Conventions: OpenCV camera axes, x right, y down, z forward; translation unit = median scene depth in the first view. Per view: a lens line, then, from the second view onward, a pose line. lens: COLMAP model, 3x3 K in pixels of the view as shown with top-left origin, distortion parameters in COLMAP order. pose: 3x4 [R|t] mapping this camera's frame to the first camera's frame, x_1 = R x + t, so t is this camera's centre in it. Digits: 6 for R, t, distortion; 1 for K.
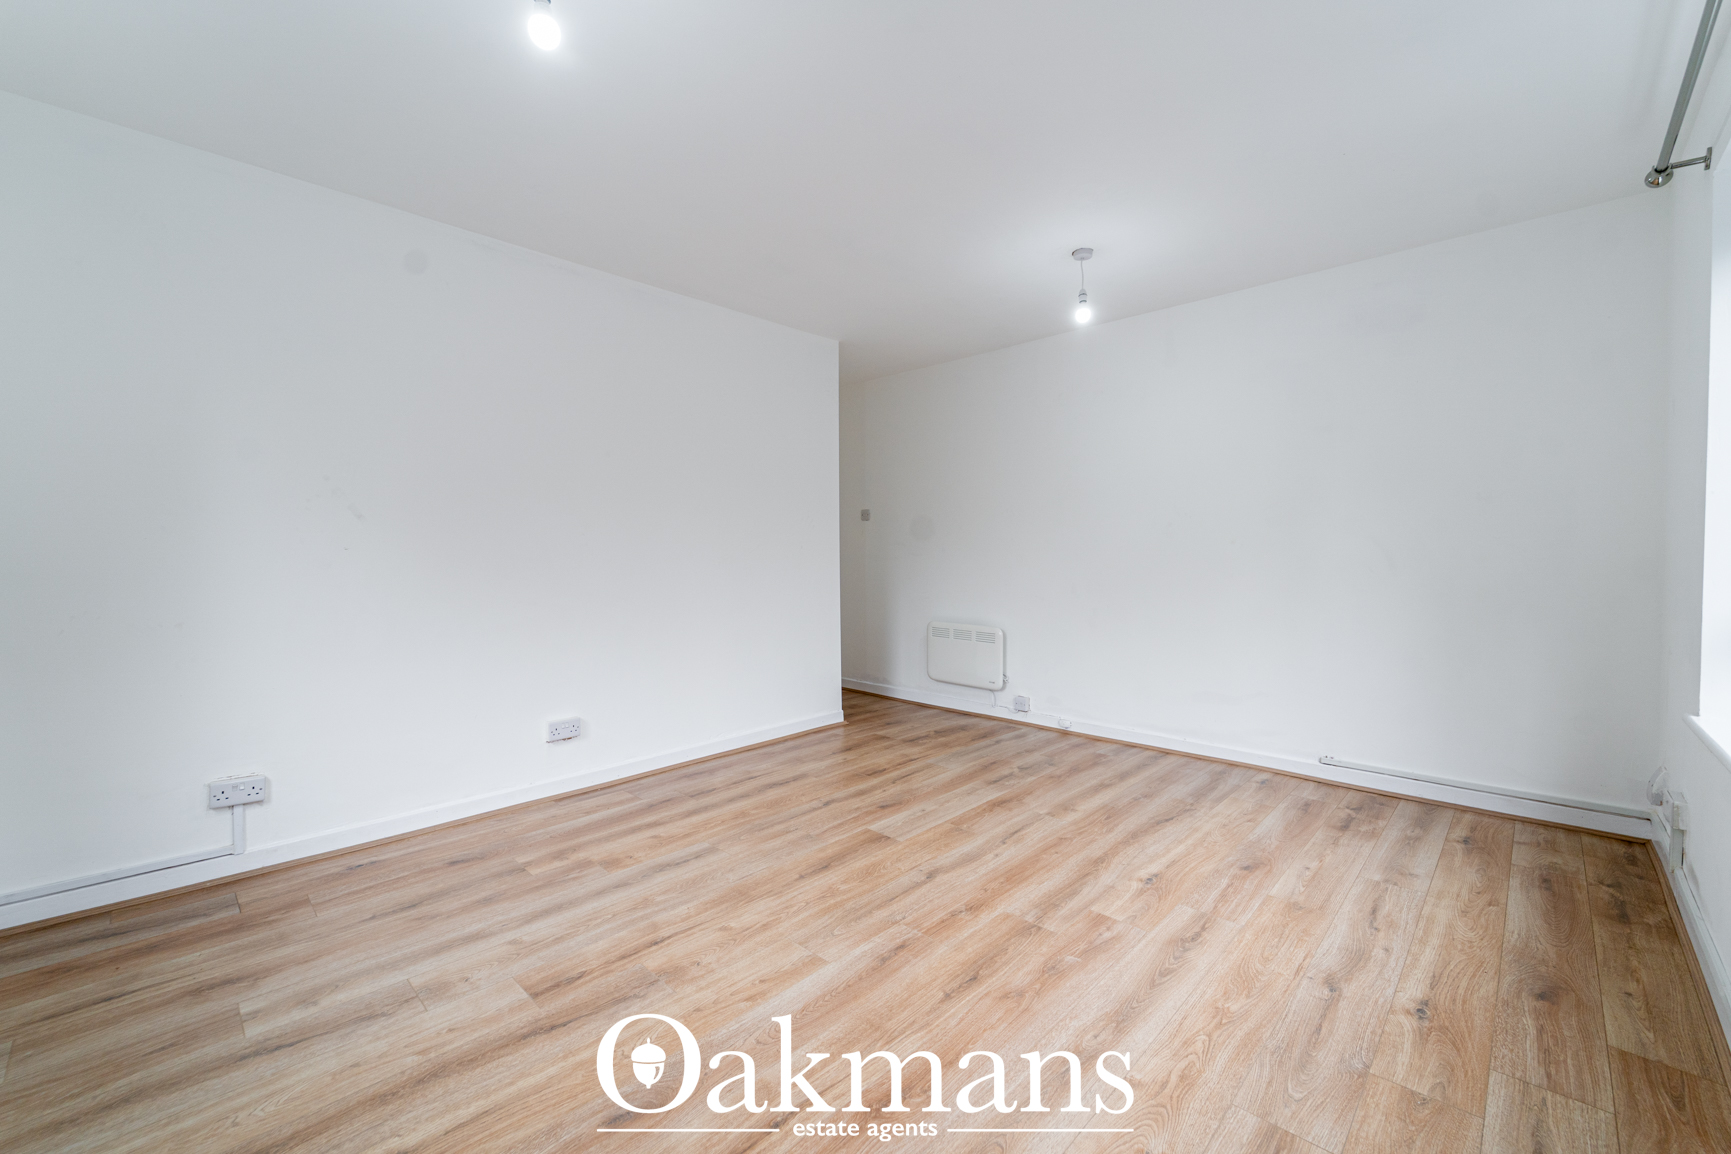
lens RADIAL K [[703.4, 0, 866.6], [0, 703.4, 570.6], [0, 0, 1]] dist [0.001125, -0.000293]
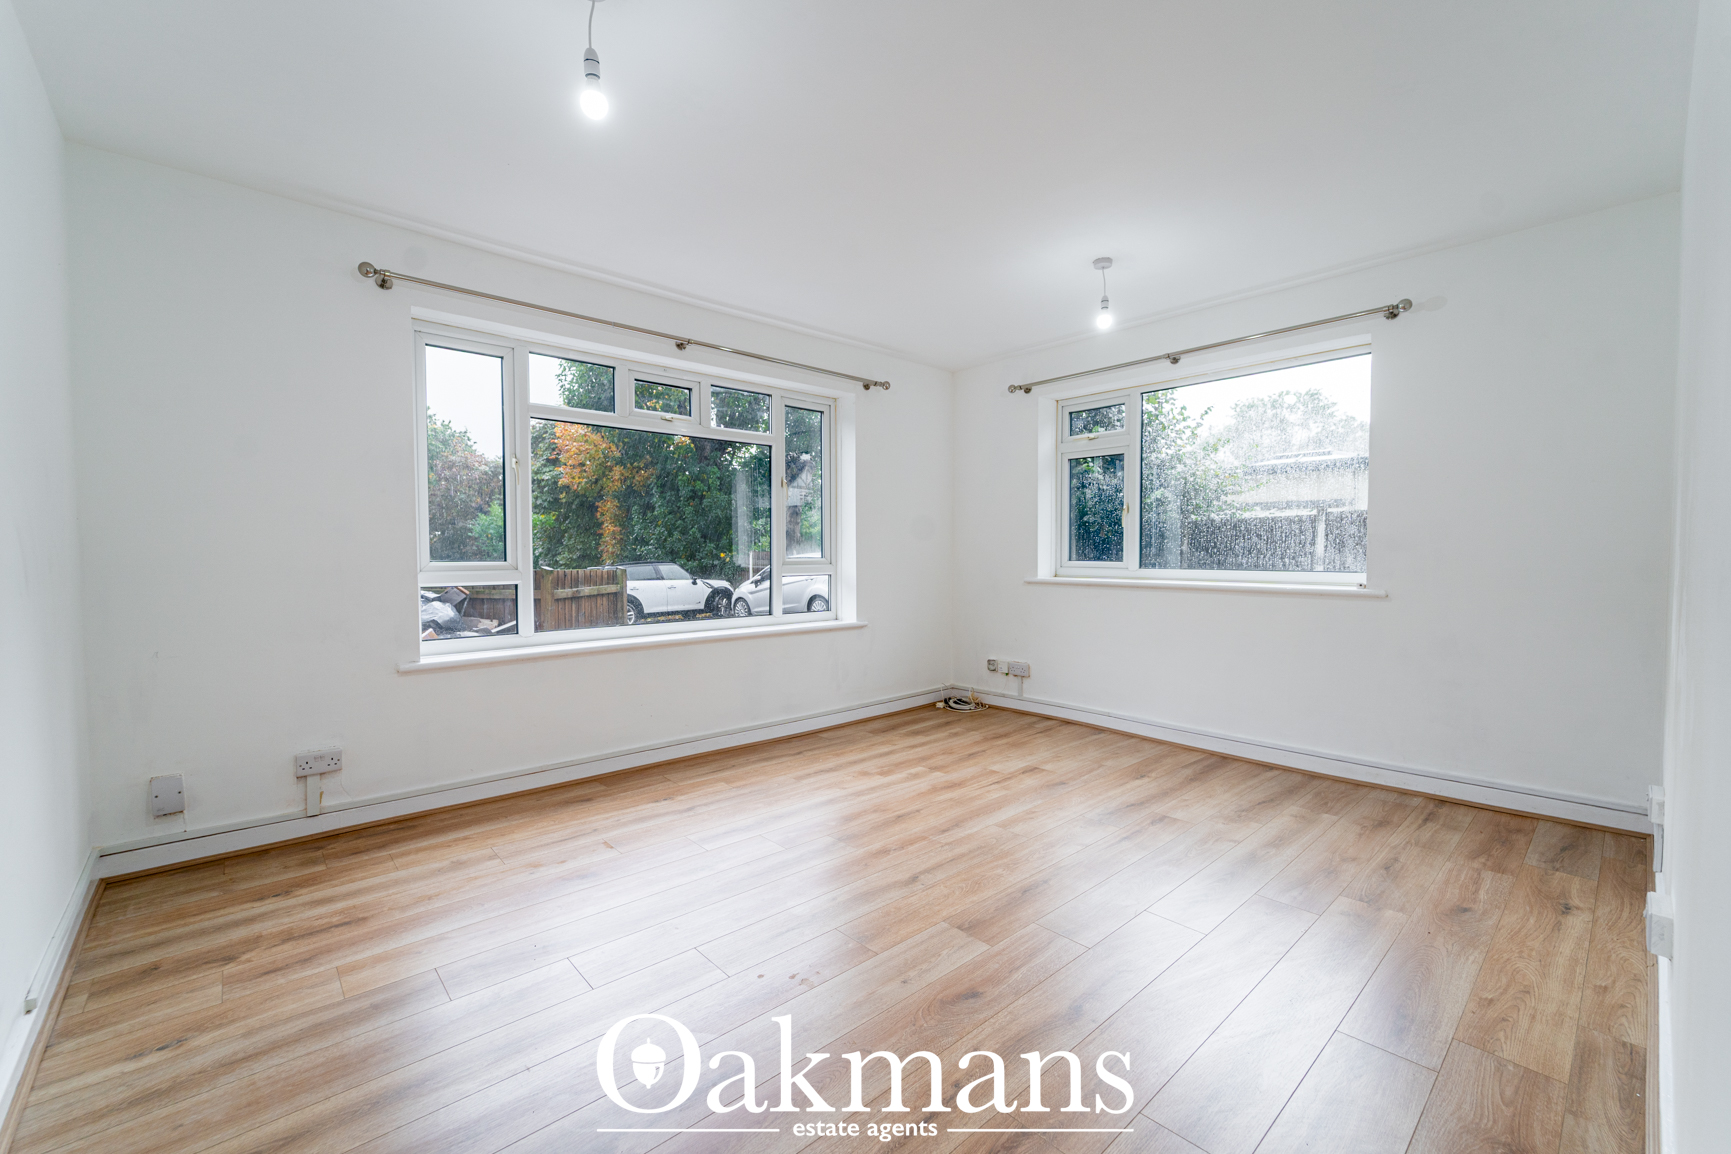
lens RADIAL K [[703.4, 0, 866.6], [0, 703.4, 570.6], [0, 0, 1]] dist [0.001125, -0.000293]
pose [[-0.997478, 0.003872, 0.070875, 0.093500], [0.007722, 0.998504, 0.054136, -0.058887], [-0.070559, 0.054546, -0.996015, 2.150991]]
